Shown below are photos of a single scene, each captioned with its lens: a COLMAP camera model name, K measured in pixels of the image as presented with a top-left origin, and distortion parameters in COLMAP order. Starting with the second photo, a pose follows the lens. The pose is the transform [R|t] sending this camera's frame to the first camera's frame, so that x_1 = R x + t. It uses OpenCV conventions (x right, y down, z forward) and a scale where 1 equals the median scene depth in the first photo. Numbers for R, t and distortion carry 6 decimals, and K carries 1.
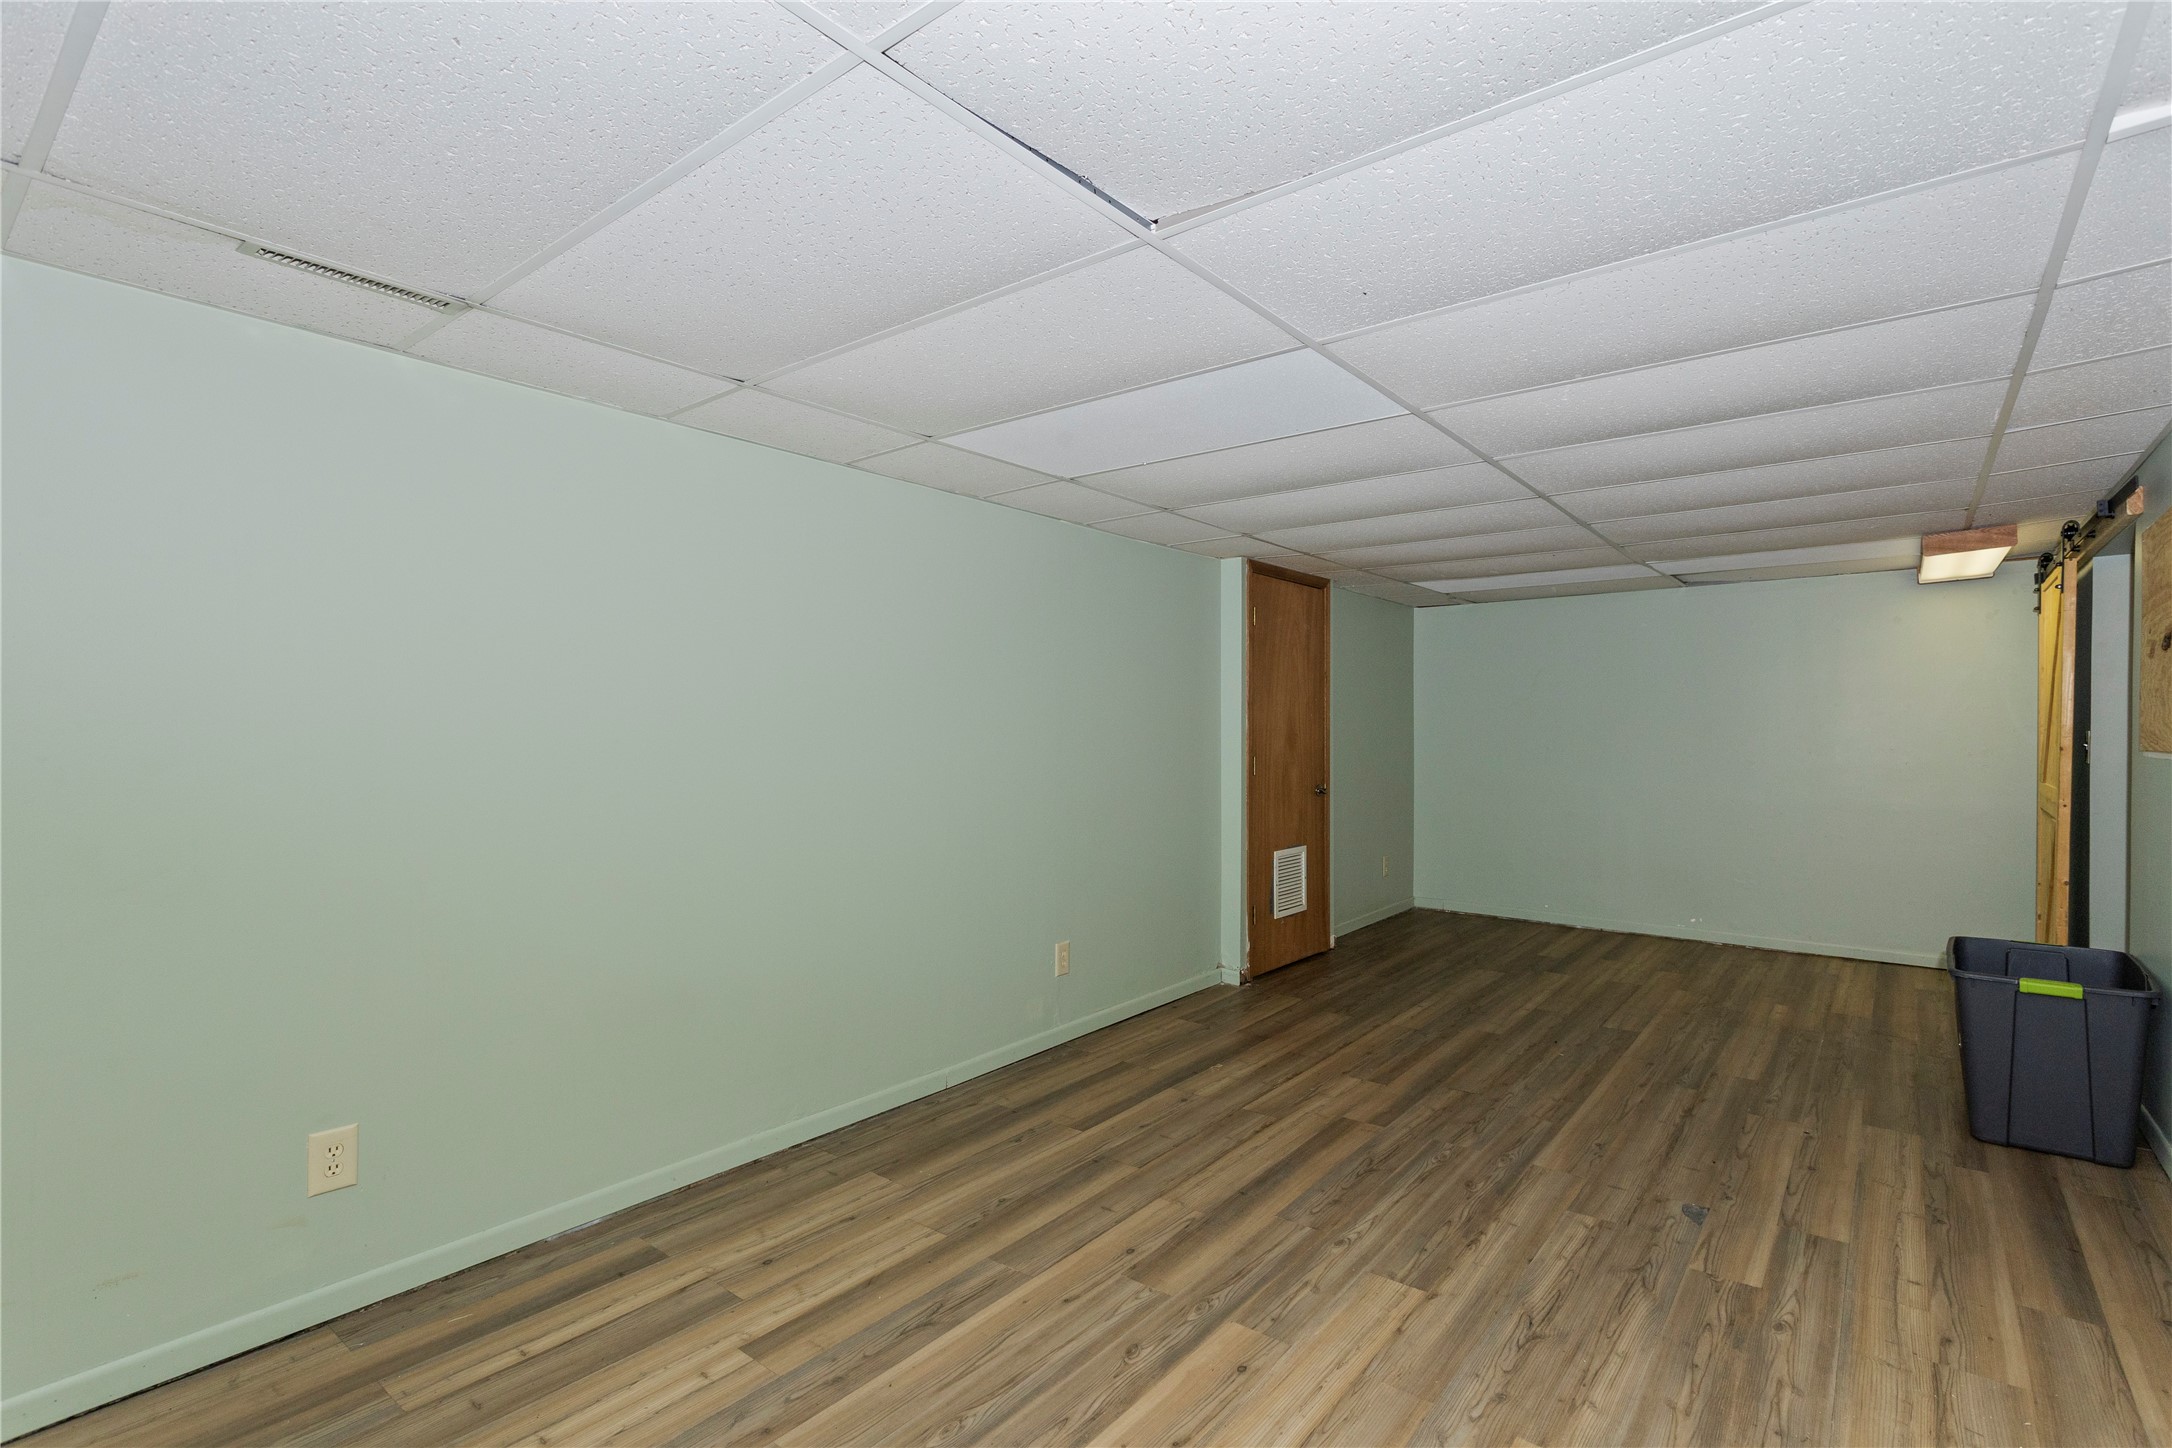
lens RADIAL K [[1044.3, 0, 1095.6], [0, 1044.3, 735.3], [0, 0, 1]] dist [0.003824, 0.002596]
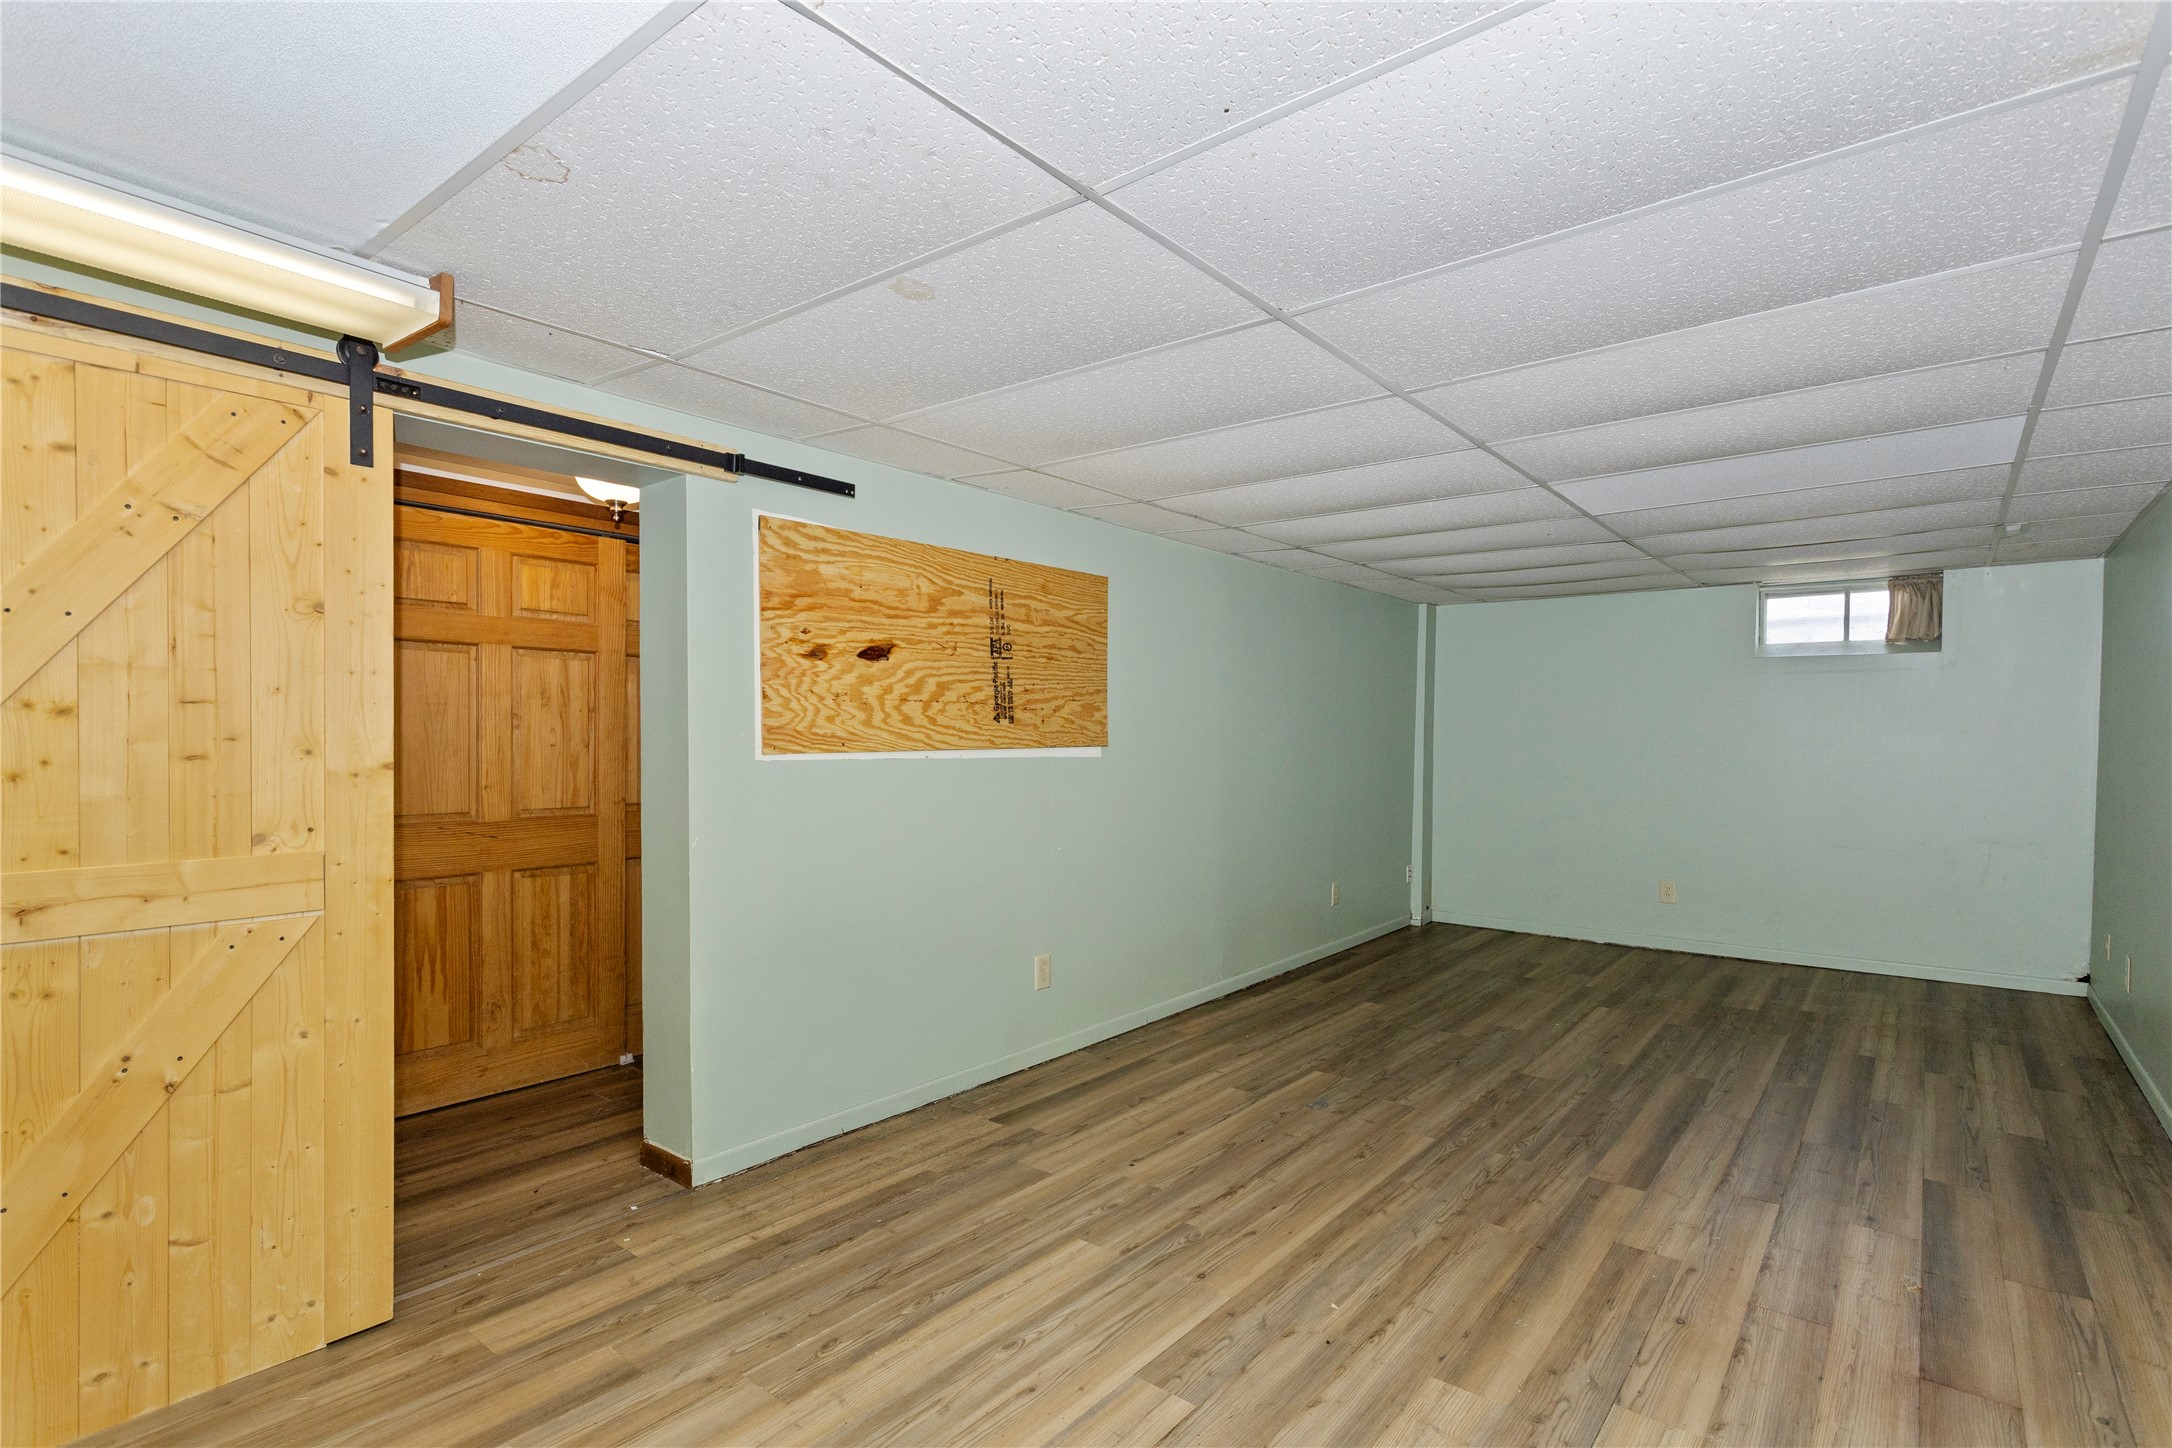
lens RADIAL K [[1044.3, 0, 1095.6], [0, 1044.3, 735.3], [0, 0, 1]] dist [0.003824, 0.002596]
pose [[-0.999874, -0.004060, 0.015316, 0.663458], [-0.003961, 0.999971, 0.006505, -0.008727], [-0.015342, 0.006443, -0.999862, 1.832856]]
